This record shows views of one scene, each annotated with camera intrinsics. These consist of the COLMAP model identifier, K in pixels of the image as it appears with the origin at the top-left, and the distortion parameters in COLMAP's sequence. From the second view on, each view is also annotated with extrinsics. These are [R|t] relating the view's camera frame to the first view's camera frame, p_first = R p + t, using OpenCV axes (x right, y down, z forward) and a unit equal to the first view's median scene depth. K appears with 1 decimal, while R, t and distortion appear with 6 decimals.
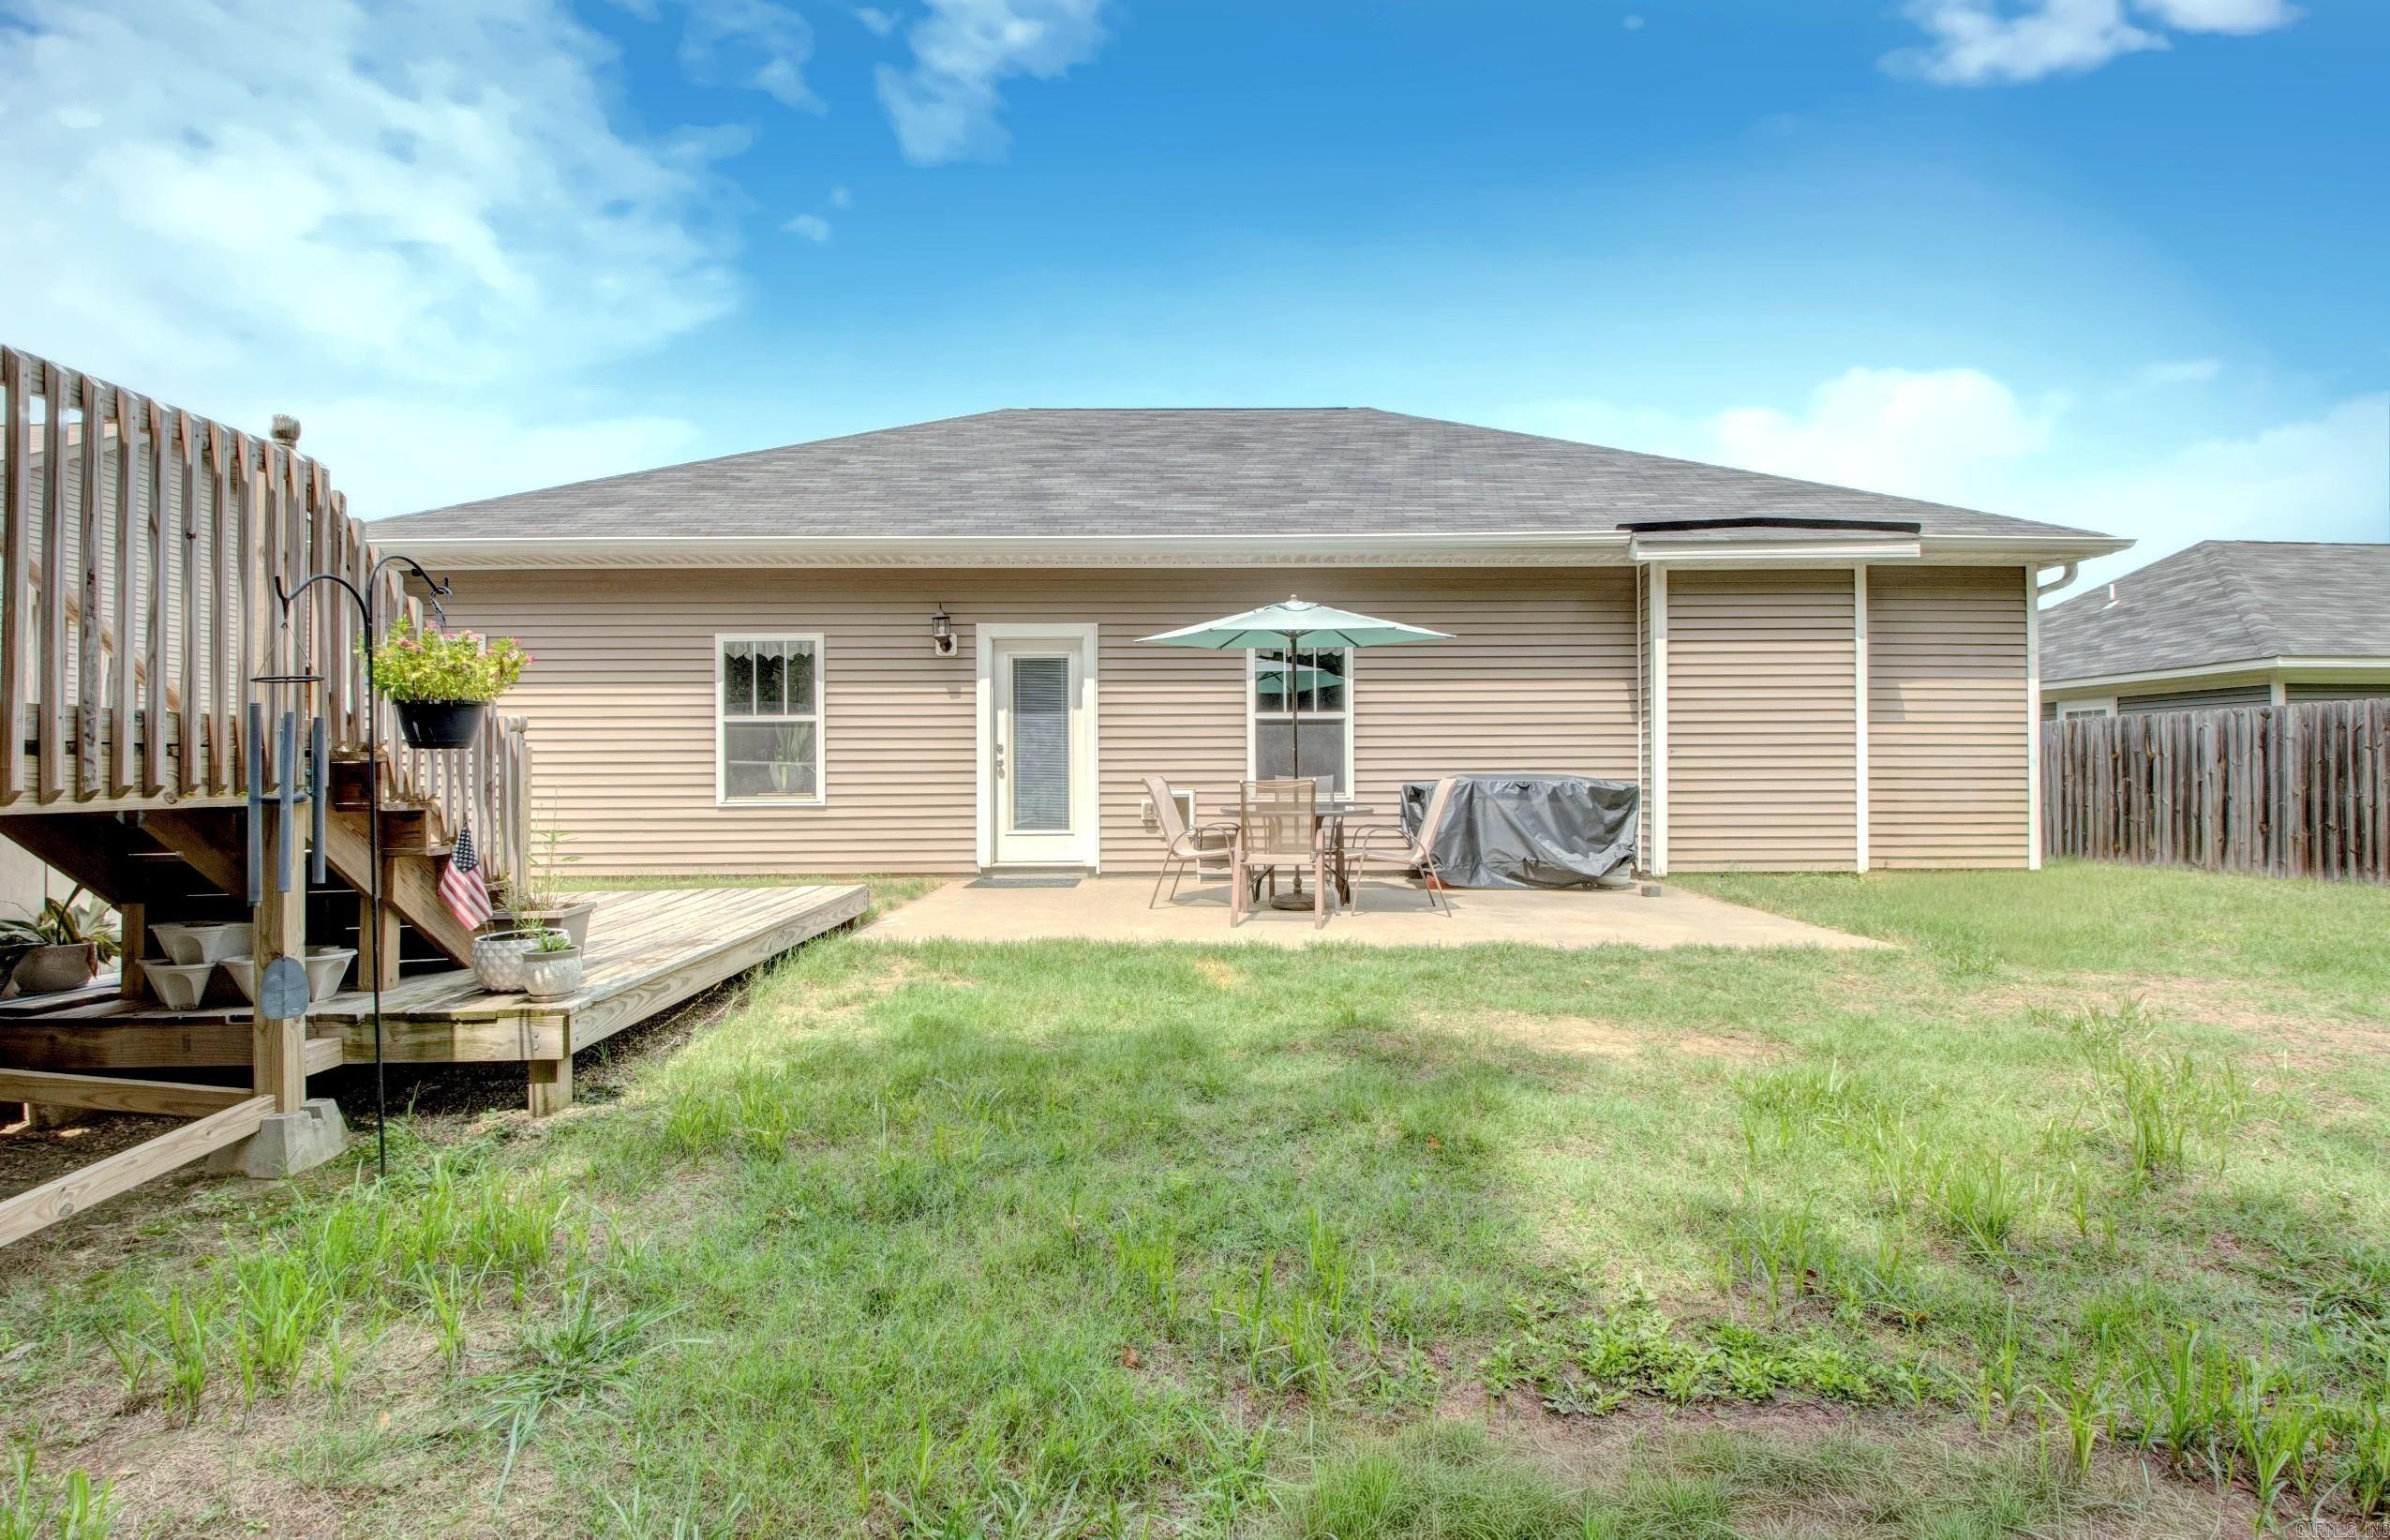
lens RADIAL K [[1118.7, 0, 1181.0], [0, 1118.7, 761.6], [0, 0, 1]] dist [0.031285, -0.045292]
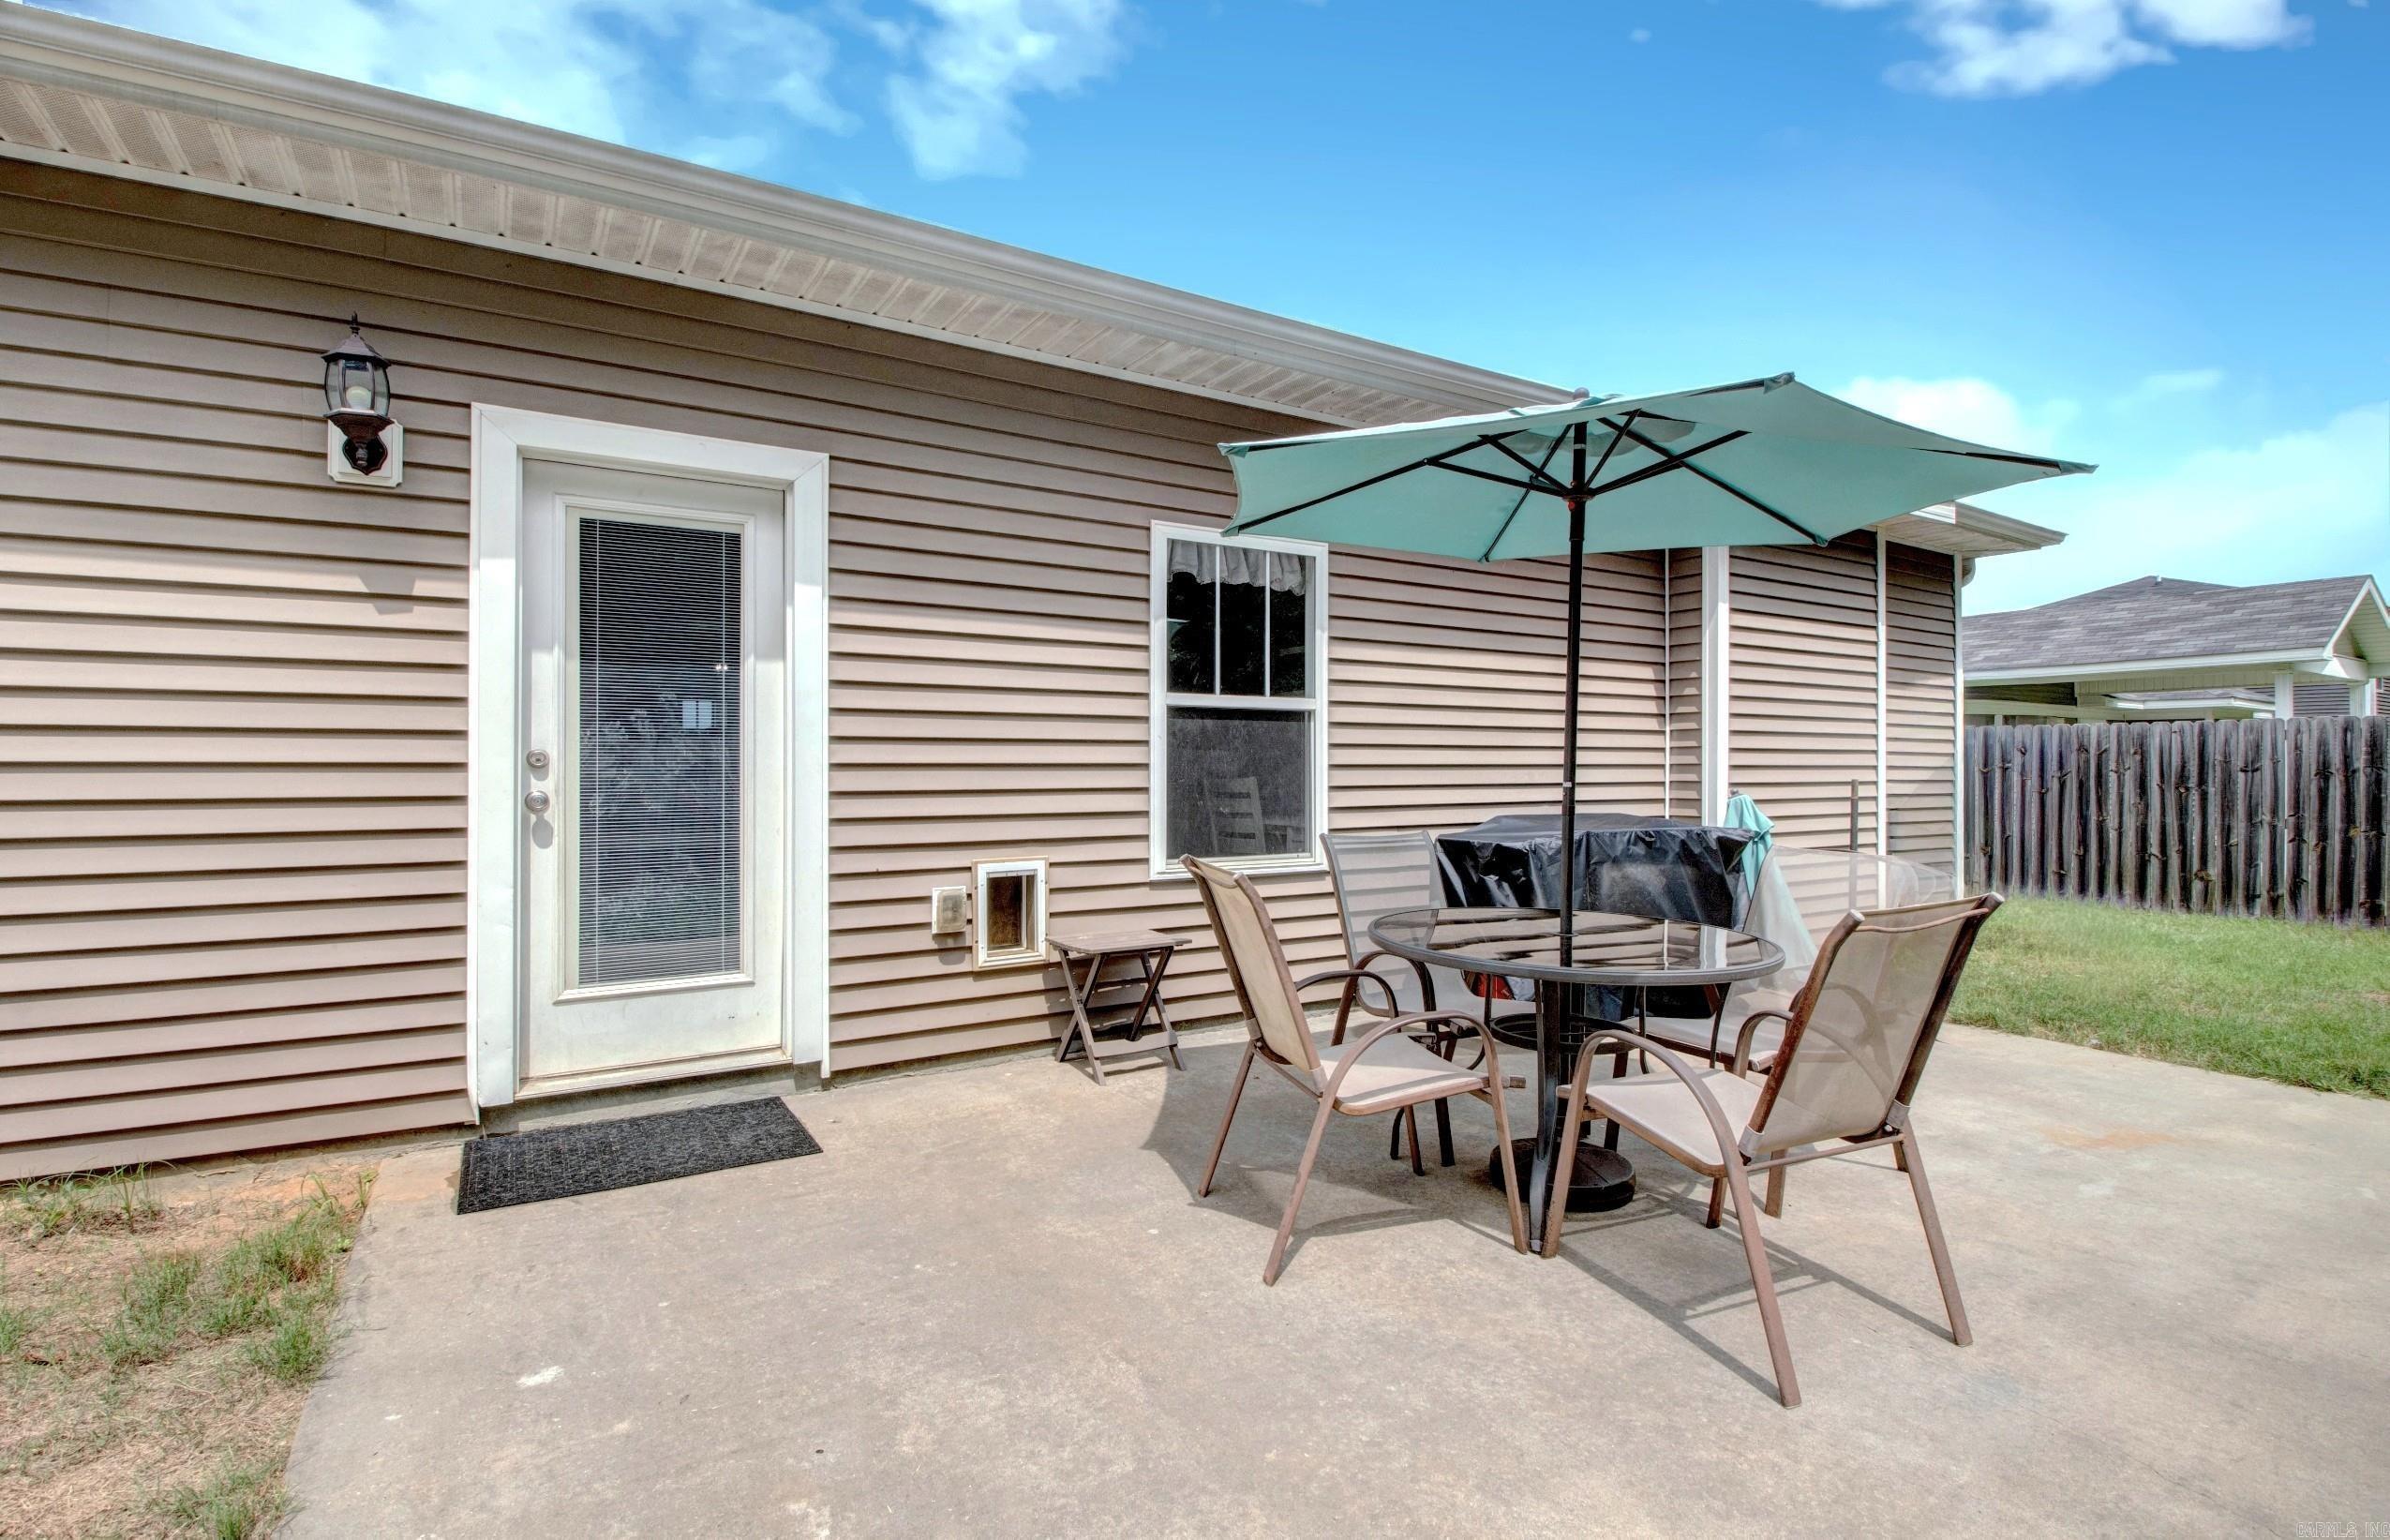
lens RADIAL K [[1118.7, 0, 1181.0], [0, 1118.7, 761.6], [0, 0, 1]] dist [0.031285, -0.045292]
pose [[0.847739, 0.007713, 0.530357, -0.180408], [-0.013394, 0.999887, 0.006867, -0.017256], [-0.530244, -0.012924, 0.847746, 0.590020]]
